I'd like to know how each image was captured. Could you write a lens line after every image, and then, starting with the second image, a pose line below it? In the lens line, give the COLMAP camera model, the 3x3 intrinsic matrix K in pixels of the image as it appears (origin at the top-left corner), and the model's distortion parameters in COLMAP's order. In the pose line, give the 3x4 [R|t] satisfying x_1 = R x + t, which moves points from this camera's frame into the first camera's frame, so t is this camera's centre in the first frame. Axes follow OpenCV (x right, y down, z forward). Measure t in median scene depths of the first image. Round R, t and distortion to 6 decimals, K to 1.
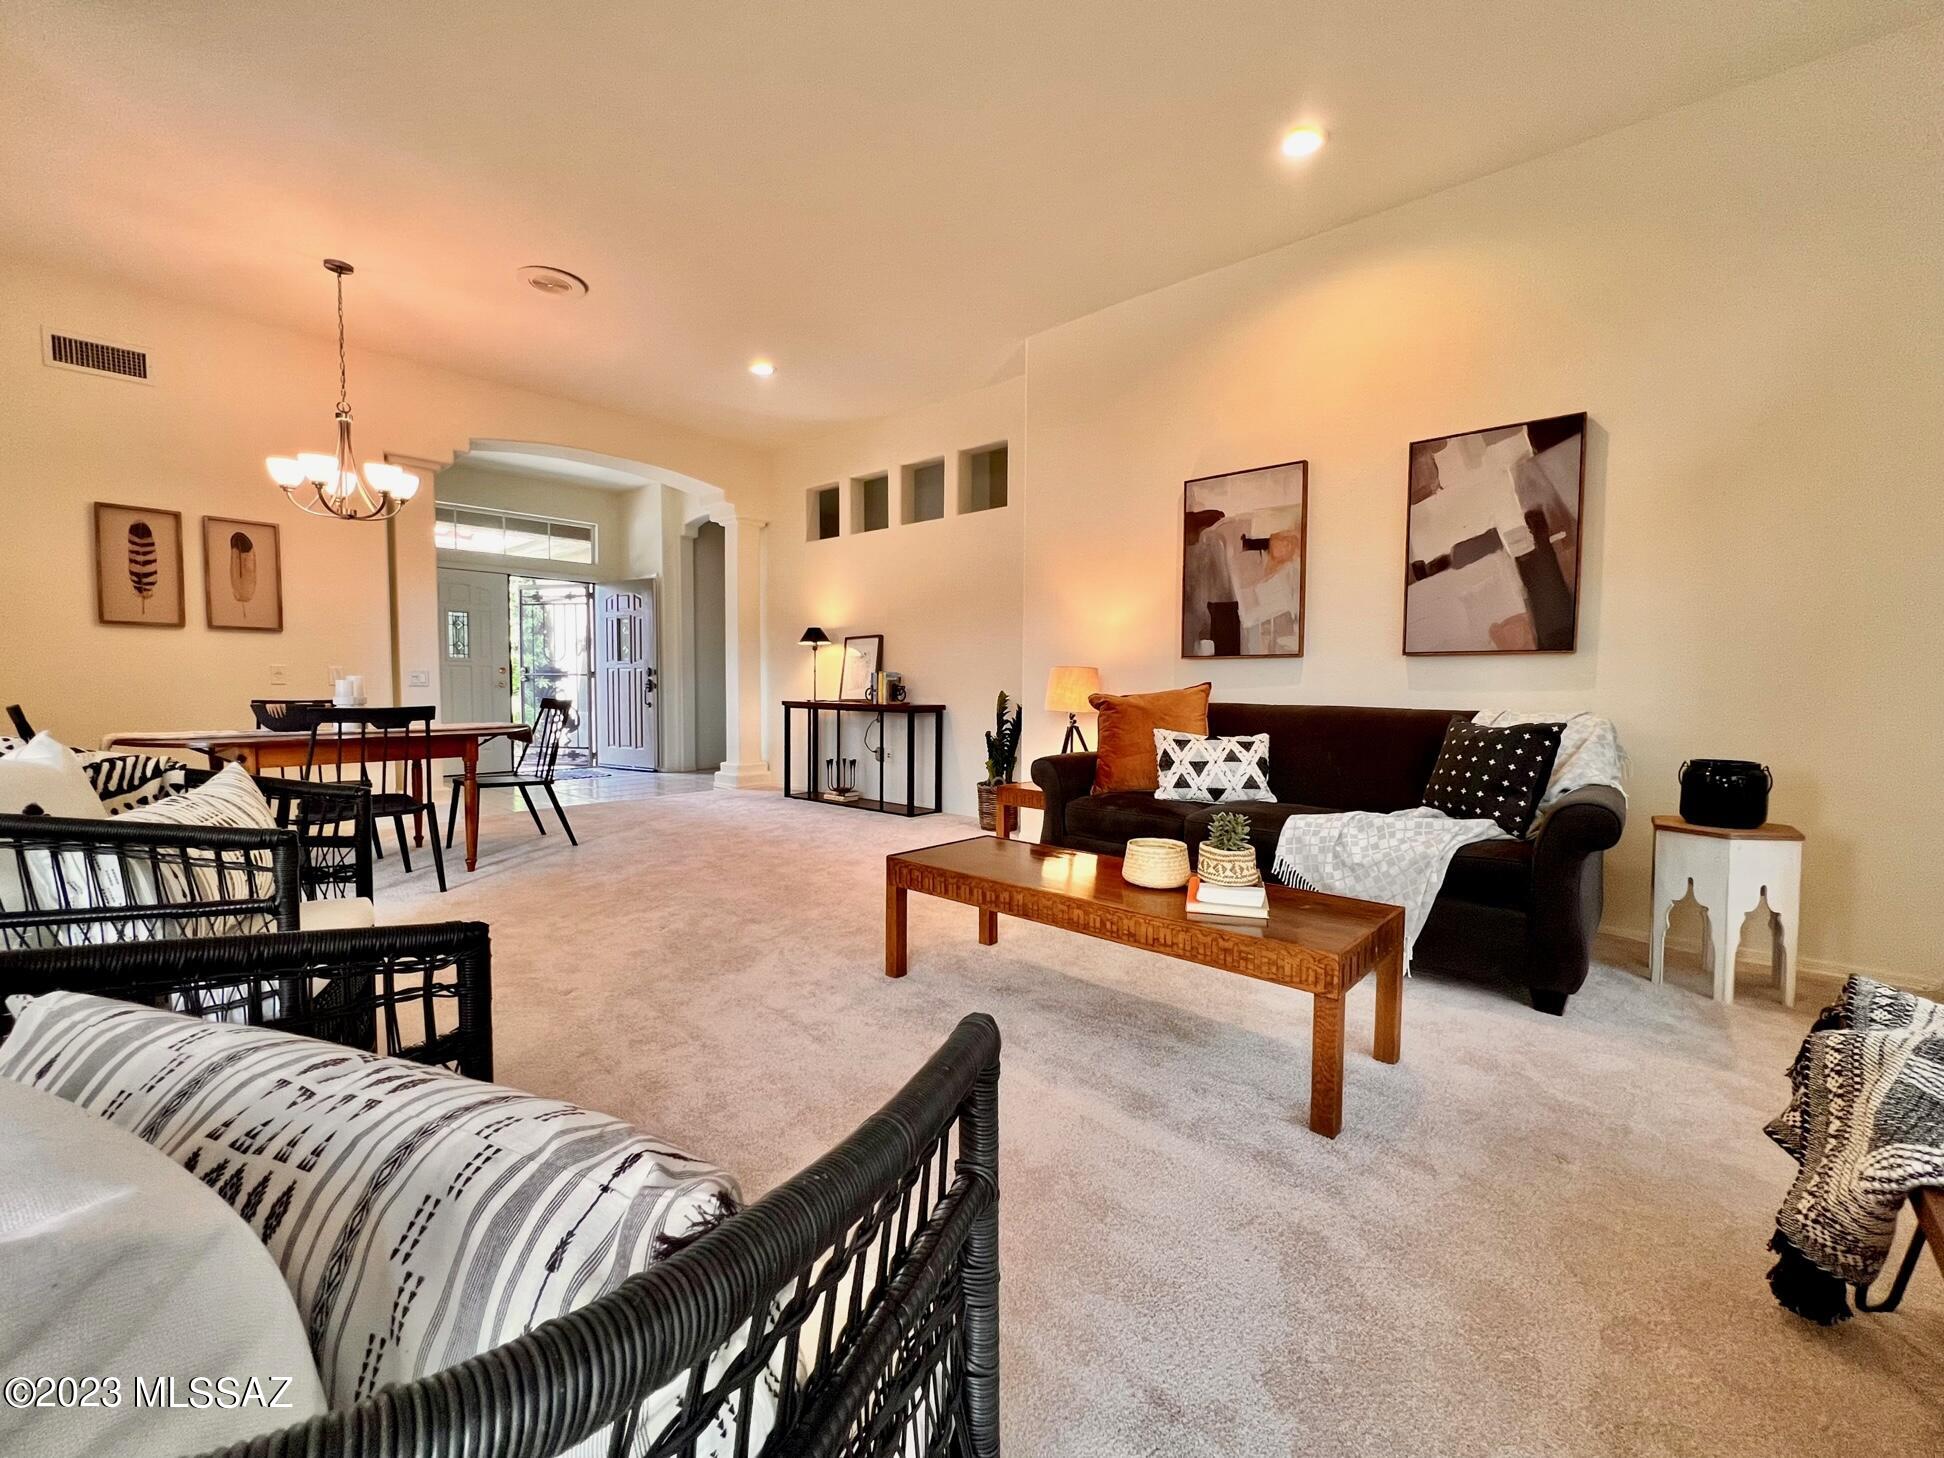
lens RADIAL K [[854.7, 0, 969.5], [0, 854.7, 717.8], [0, 0, 1]] dist [0.095255, -0.033234]
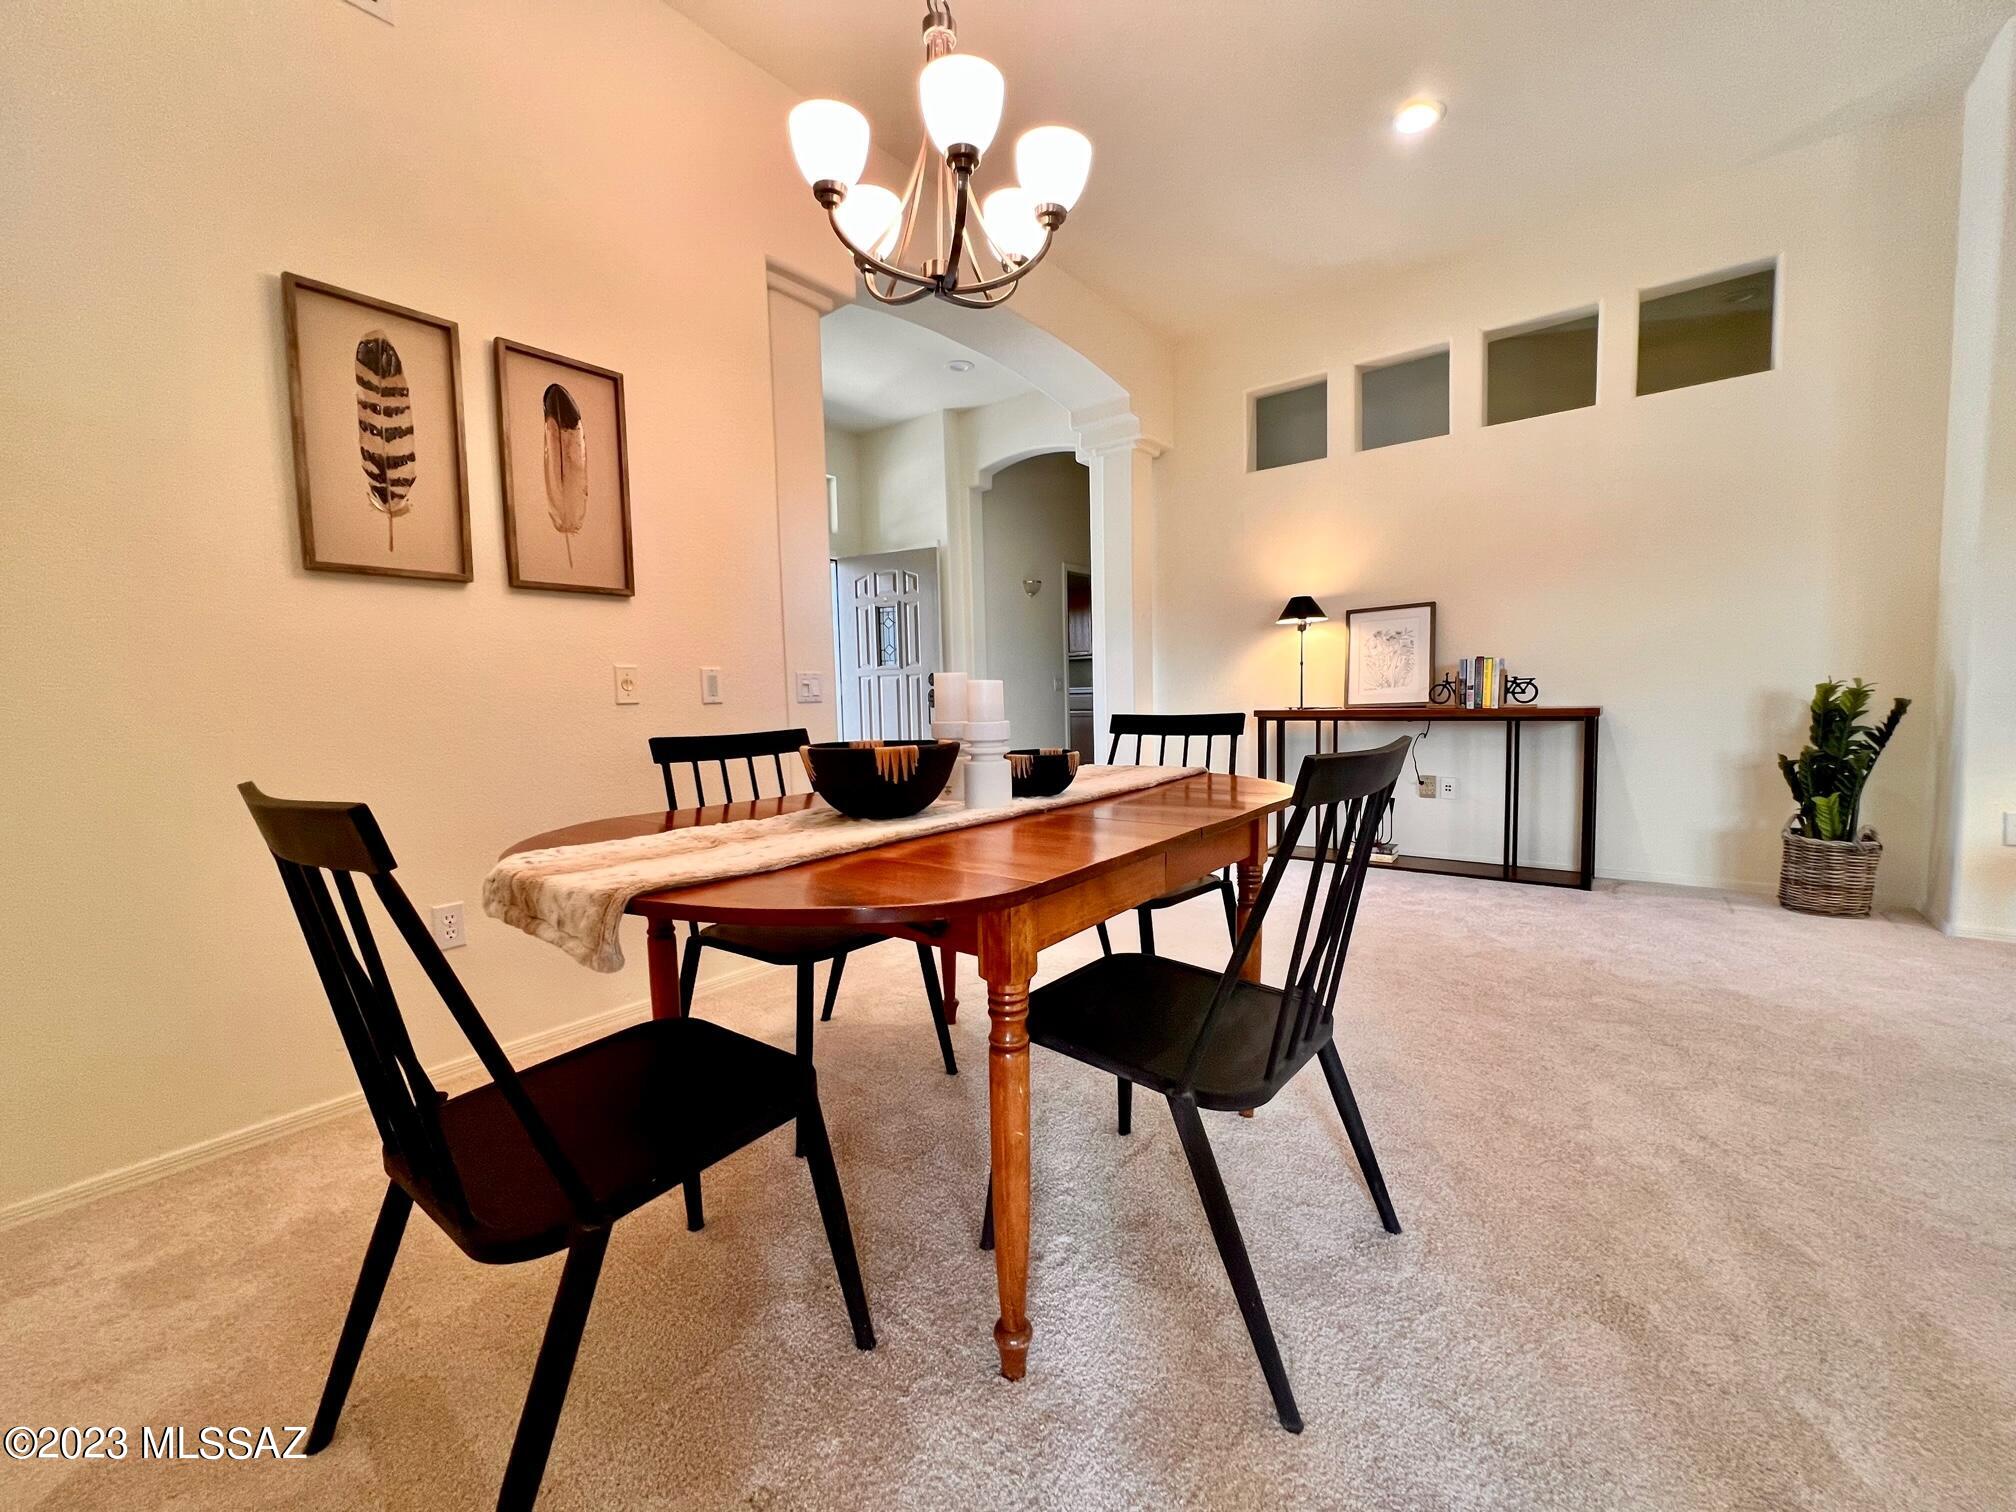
lens RADIAL K [[813.2, 0, 1016.6], [0, 813.2, 762.2], [0, 0, 1]] dist [-0.000188, 0.000130]
pose [[0.994775, -0.037574, 0.094925, -0.534472], [0.033756, 0.998568, 0.041513, -0.014581], [-0.096349, -0.038092, 0.994618, 0.467256]]
